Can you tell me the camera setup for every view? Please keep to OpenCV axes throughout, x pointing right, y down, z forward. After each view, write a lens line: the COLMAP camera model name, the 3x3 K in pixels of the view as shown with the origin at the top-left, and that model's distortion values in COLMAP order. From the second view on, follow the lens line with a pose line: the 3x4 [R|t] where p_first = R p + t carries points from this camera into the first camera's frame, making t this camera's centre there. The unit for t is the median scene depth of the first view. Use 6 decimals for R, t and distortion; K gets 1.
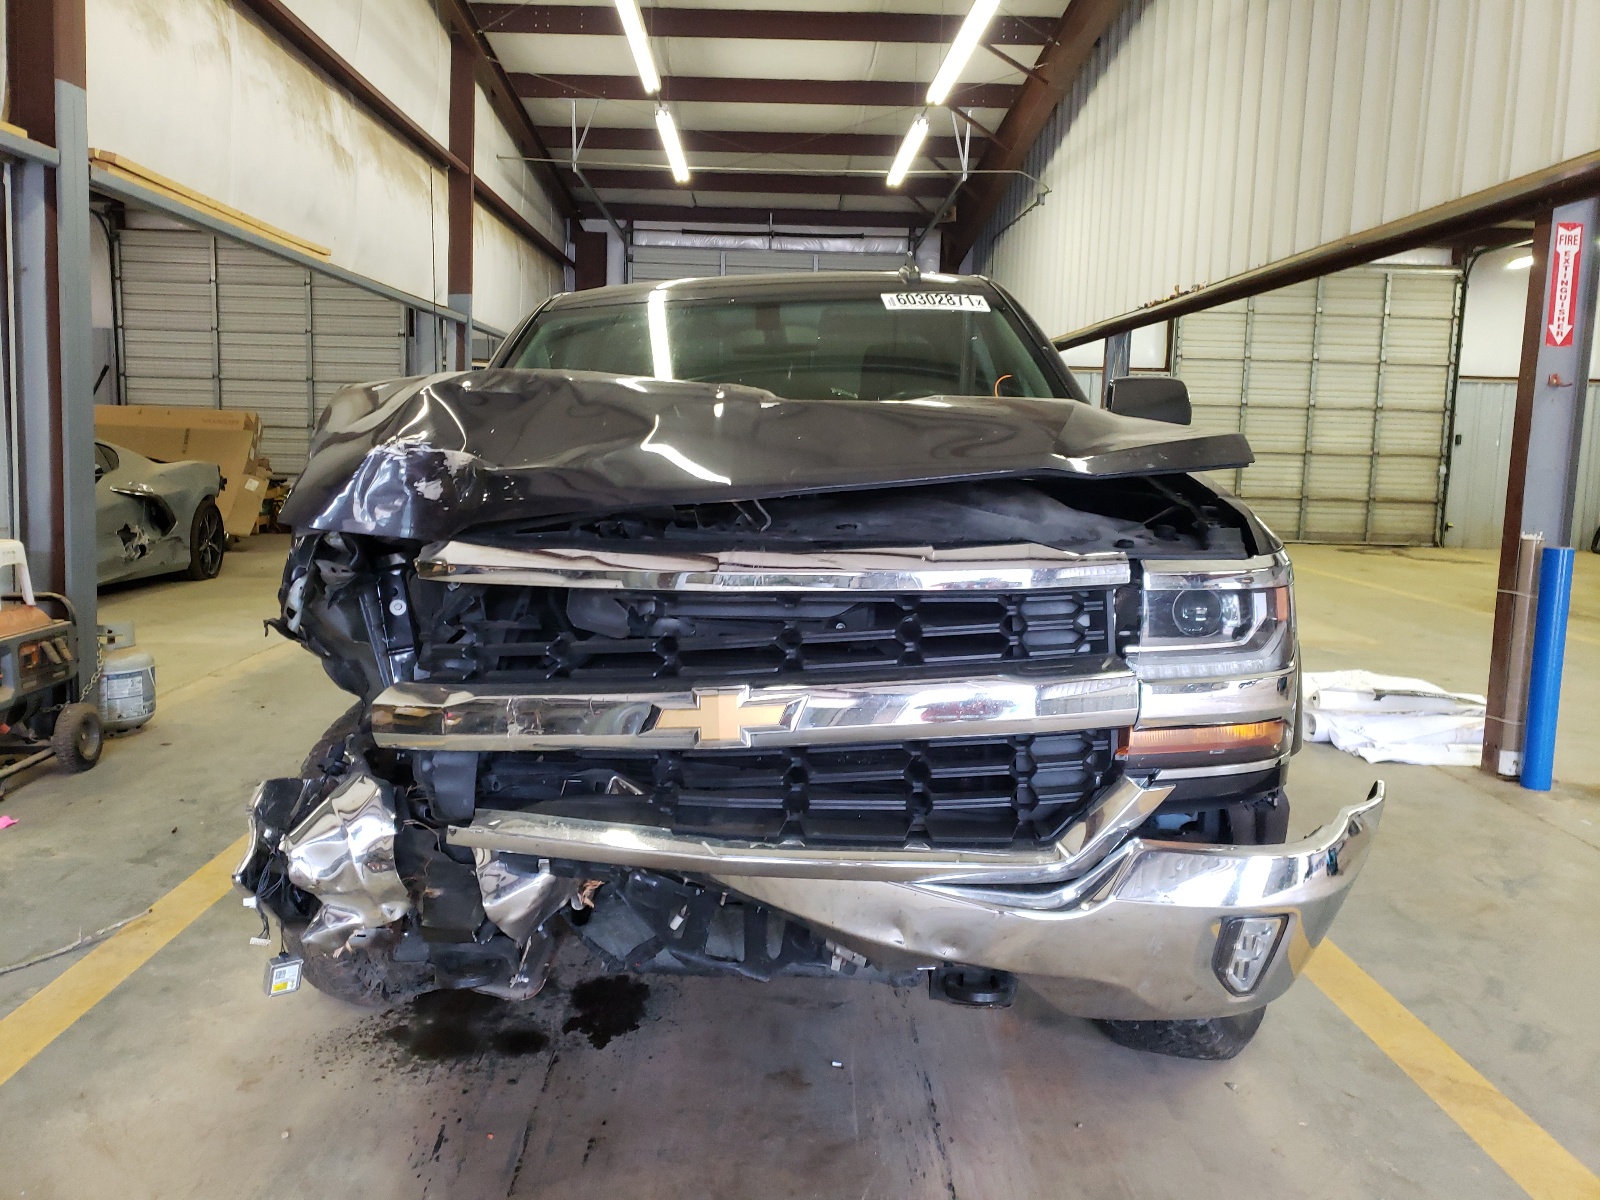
lens RADIAL K [[1238.8, 0, 800.0], [0, 1238.8, 600.0], [0, 0, 1]] dist [0.039630, 0.002784]
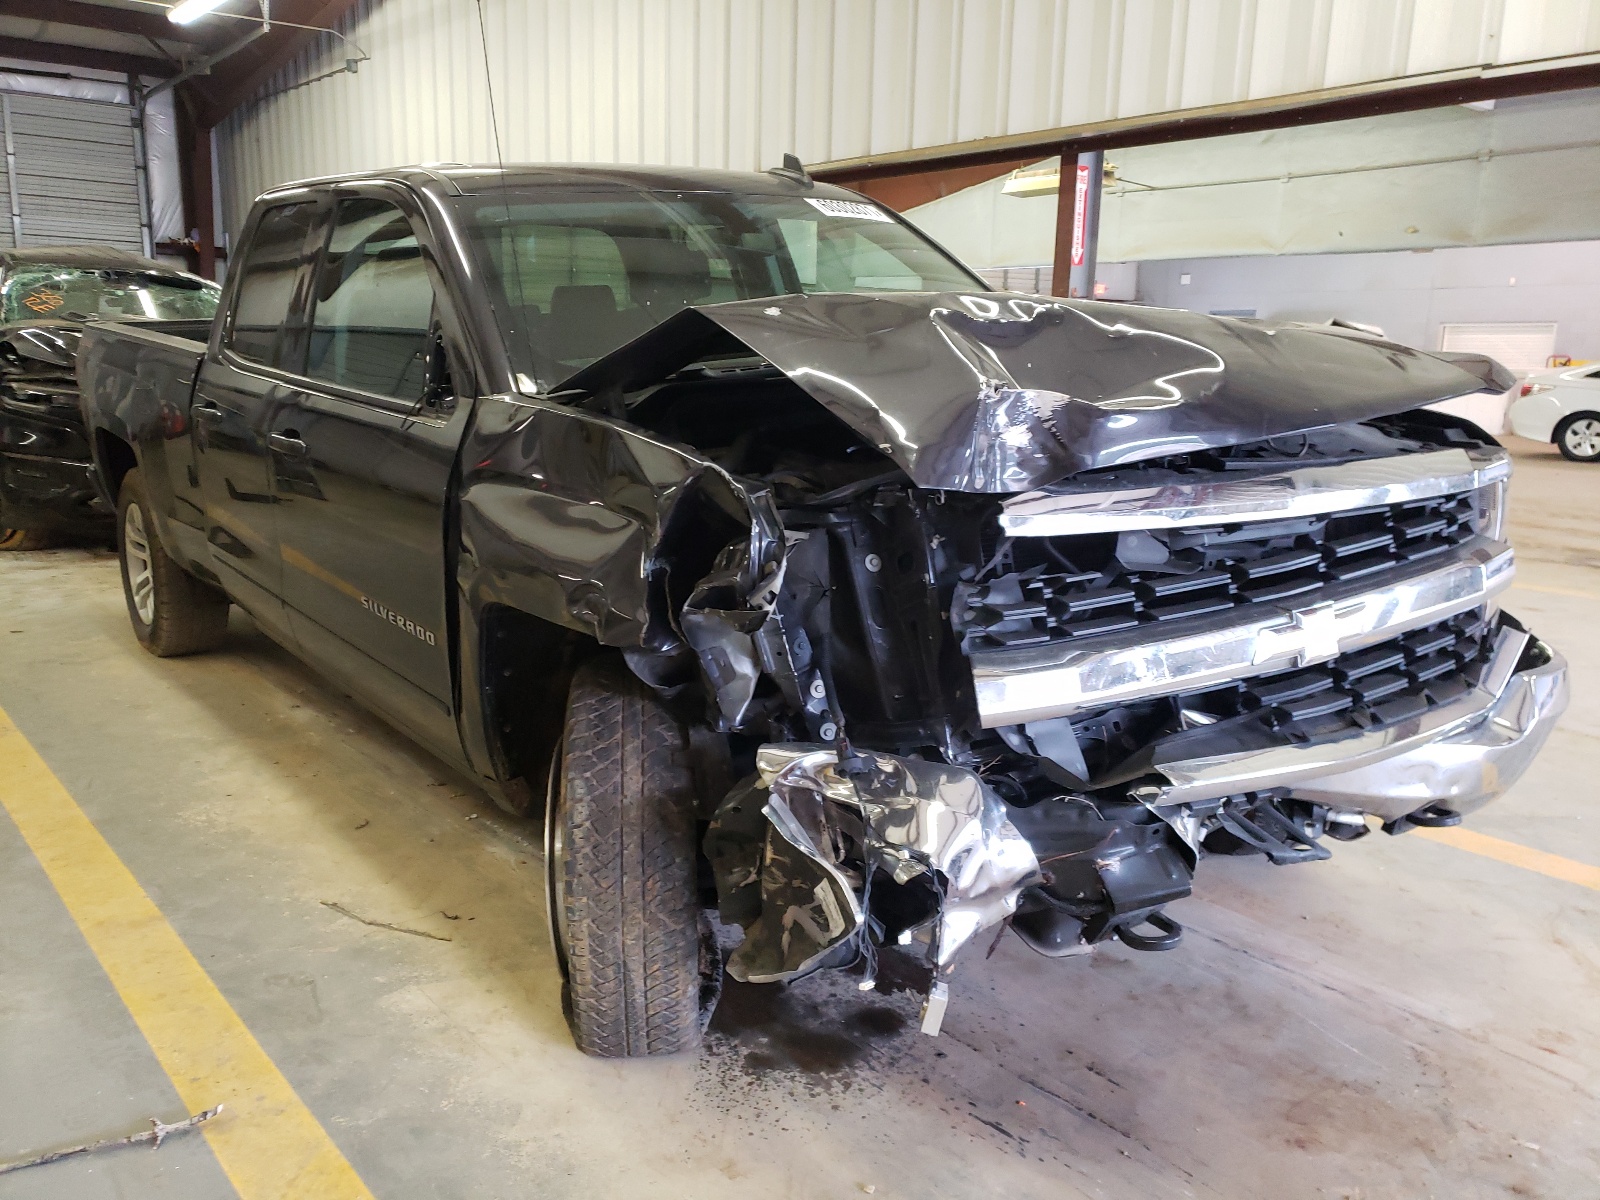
lens RADIAL K [[1238.8, 0, 800.0], [0, 1238.8, 600.0], [0, 0, 1]] dist [0.039630, 0.002784]
pose [[0.778977, -0.142618, 0.610619, -0.777426], [0.088585, 0.989055, 0.117997, -0.071763], [-0.620764, -0.037825, 0.783085, 0.311009]]
